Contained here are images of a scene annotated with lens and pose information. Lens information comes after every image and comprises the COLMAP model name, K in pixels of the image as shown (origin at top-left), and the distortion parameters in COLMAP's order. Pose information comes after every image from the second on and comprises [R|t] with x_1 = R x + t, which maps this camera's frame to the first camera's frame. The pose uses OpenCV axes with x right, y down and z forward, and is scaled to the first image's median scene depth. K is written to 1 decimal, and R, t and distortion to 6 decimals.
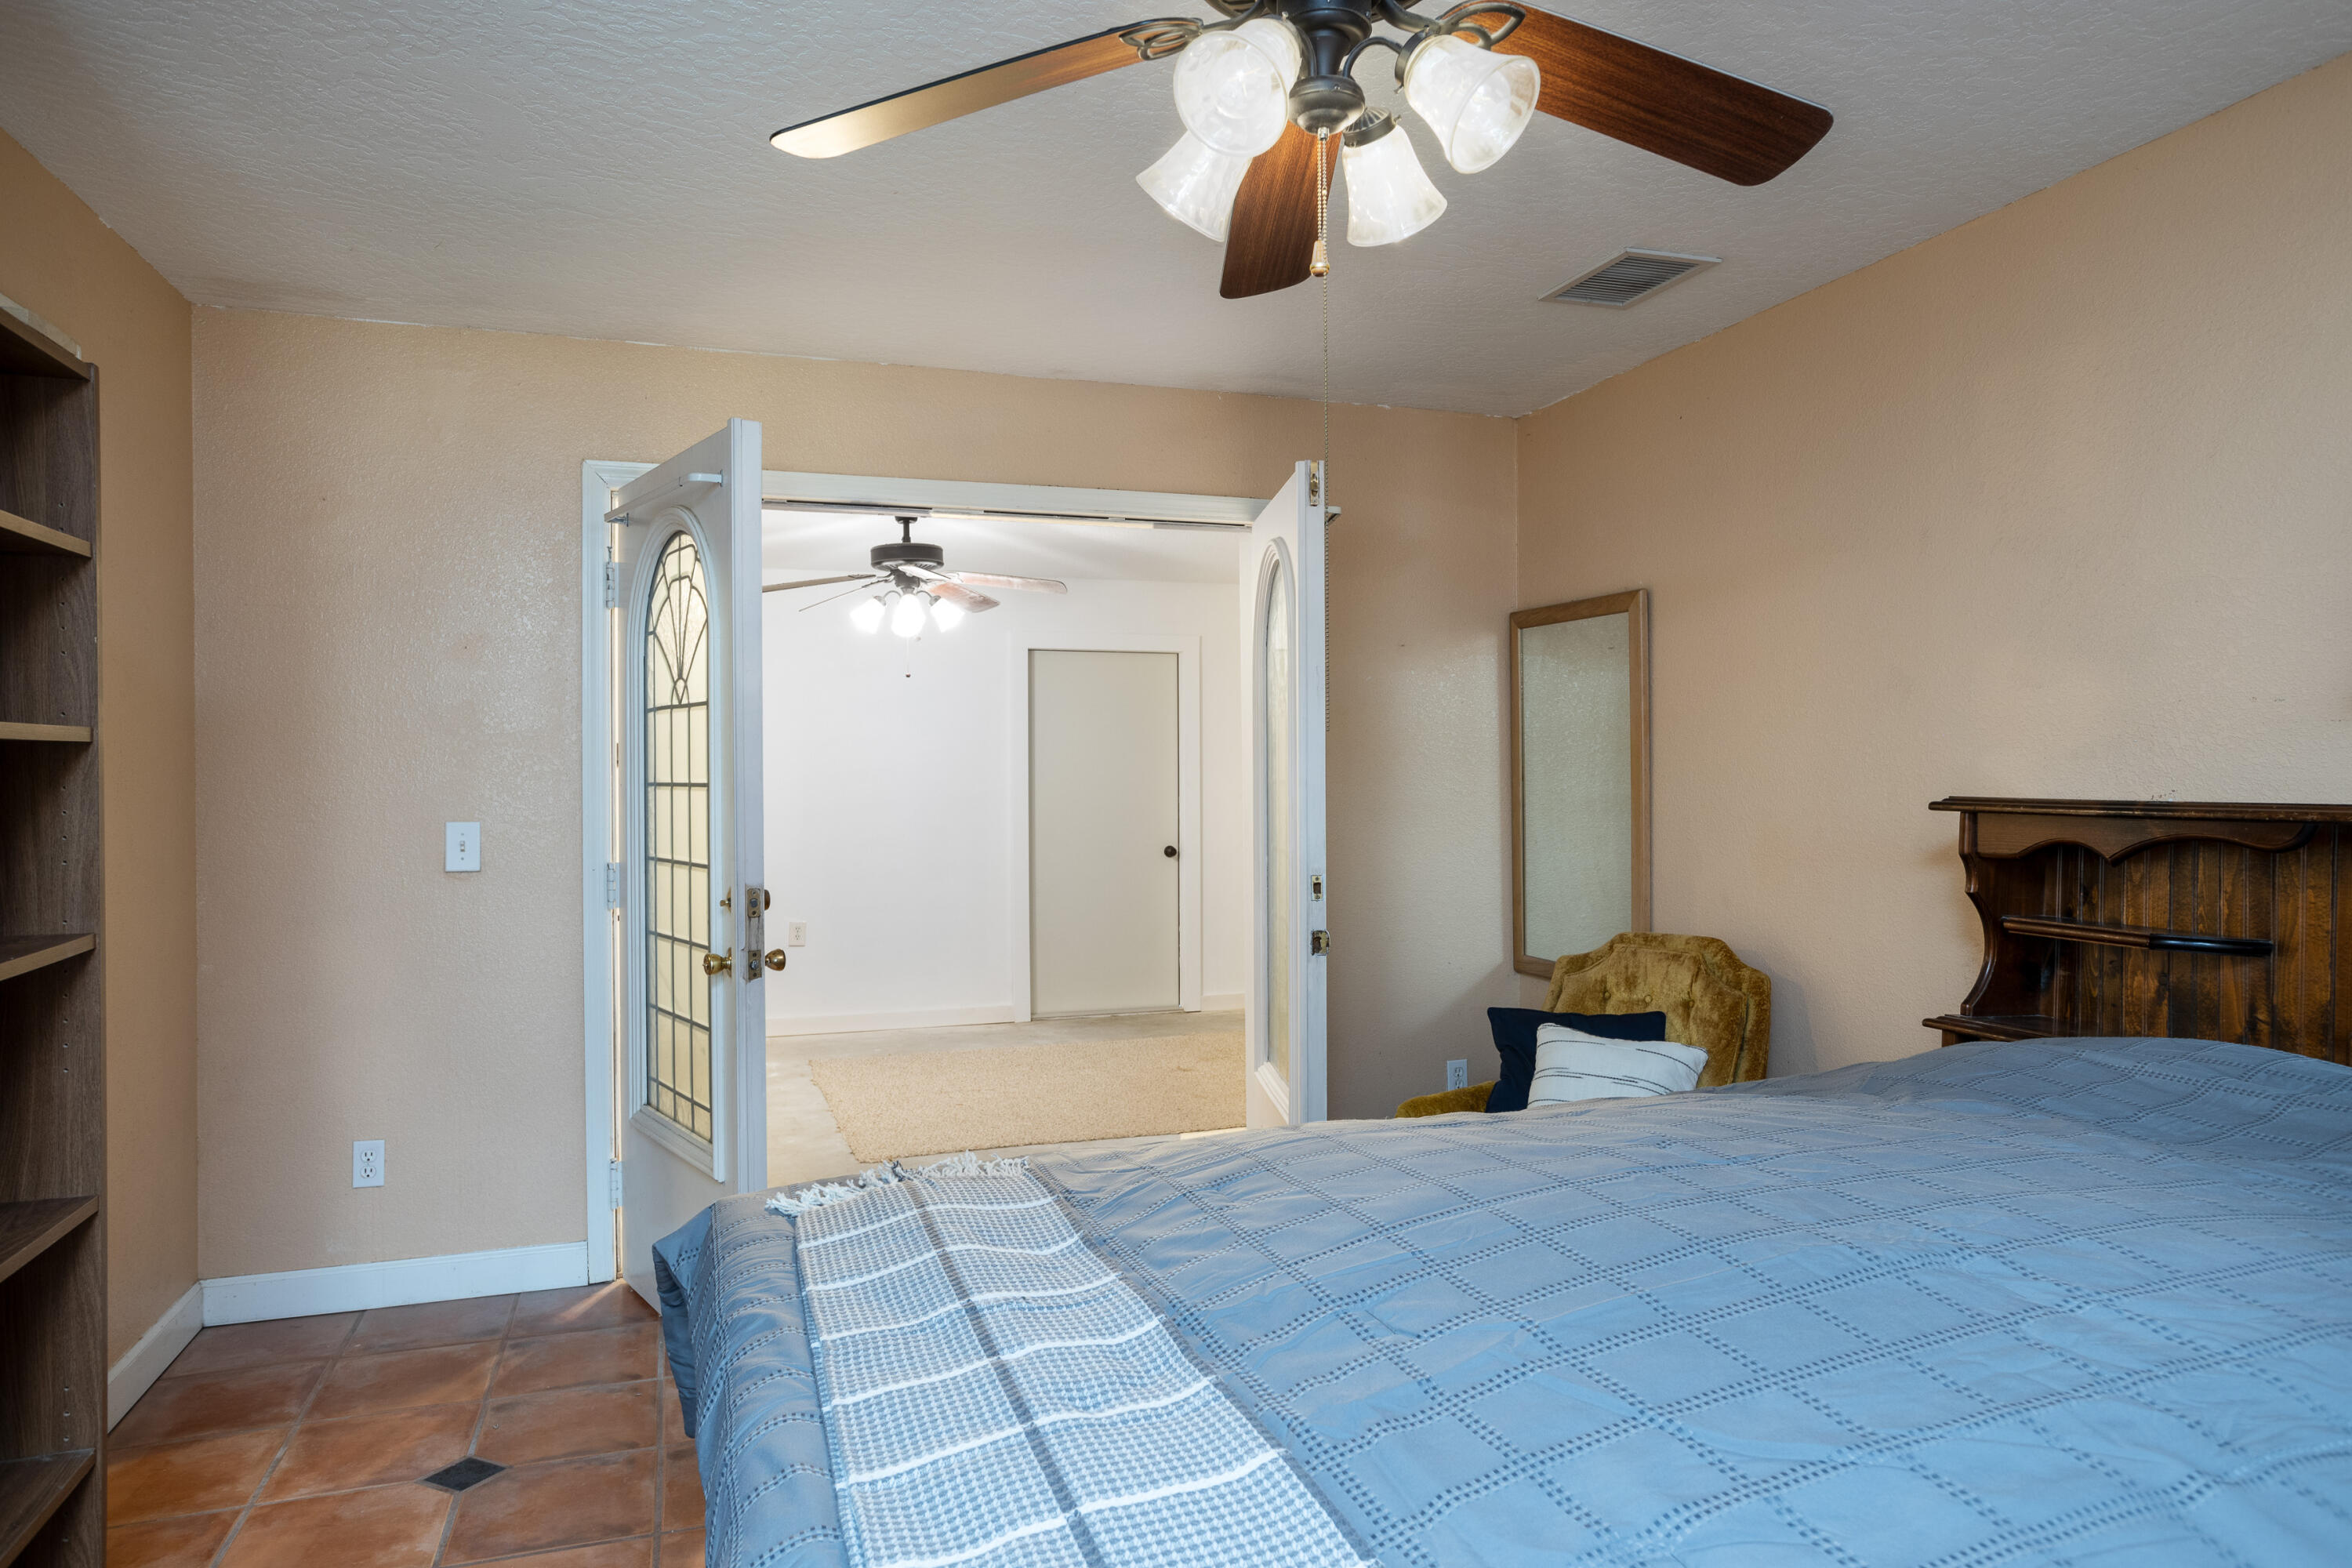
lens RADIAL K [[1507.9, 0, 1184.2], [0, 1507.9, 781.3], [0, 0, 1]] dist [-0.046570, 0.000817]
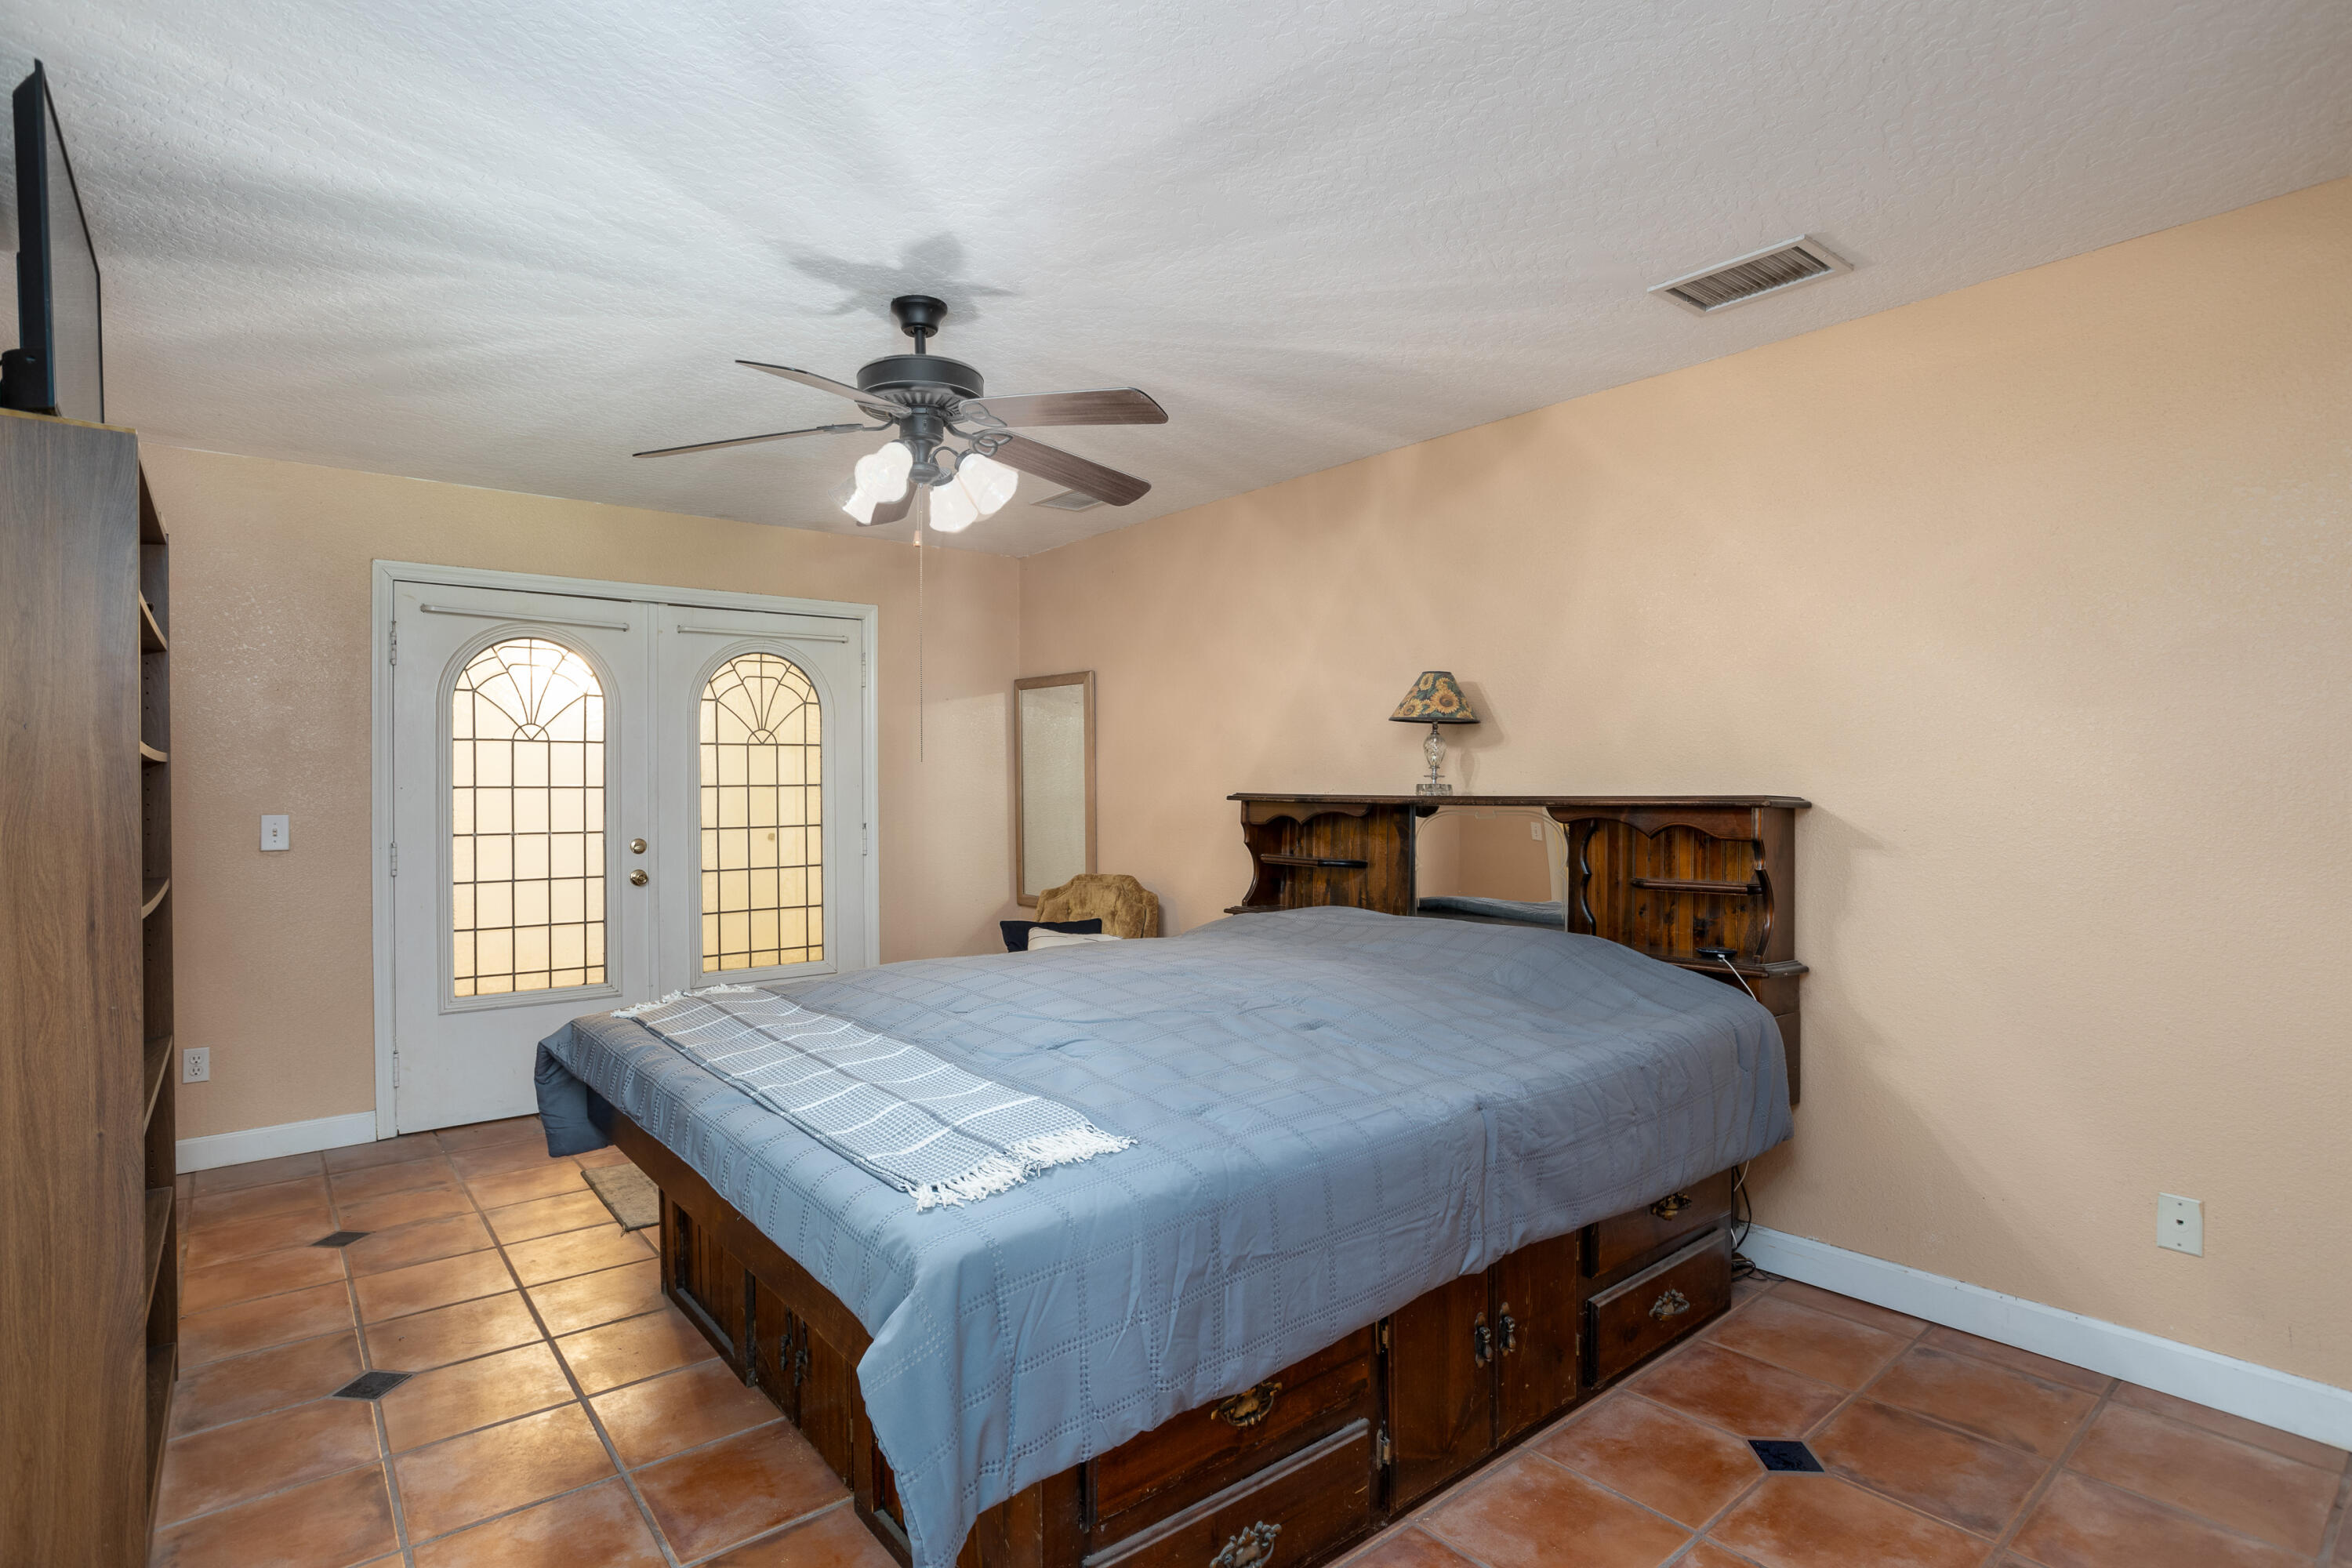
lens RADIAL K [[1242.0, 0, 1179.5], [0, 1242.0, 783.0], [0, 0, 1]] dist [-0.017930, -0.000274]
pose [[0.943012, -0.000655, 0.332758, -0.072711], [0.000781, 1.000000, -0.000246, -0.001901], [-0.332758, 0.000492, 0.943012, -0.389110]]
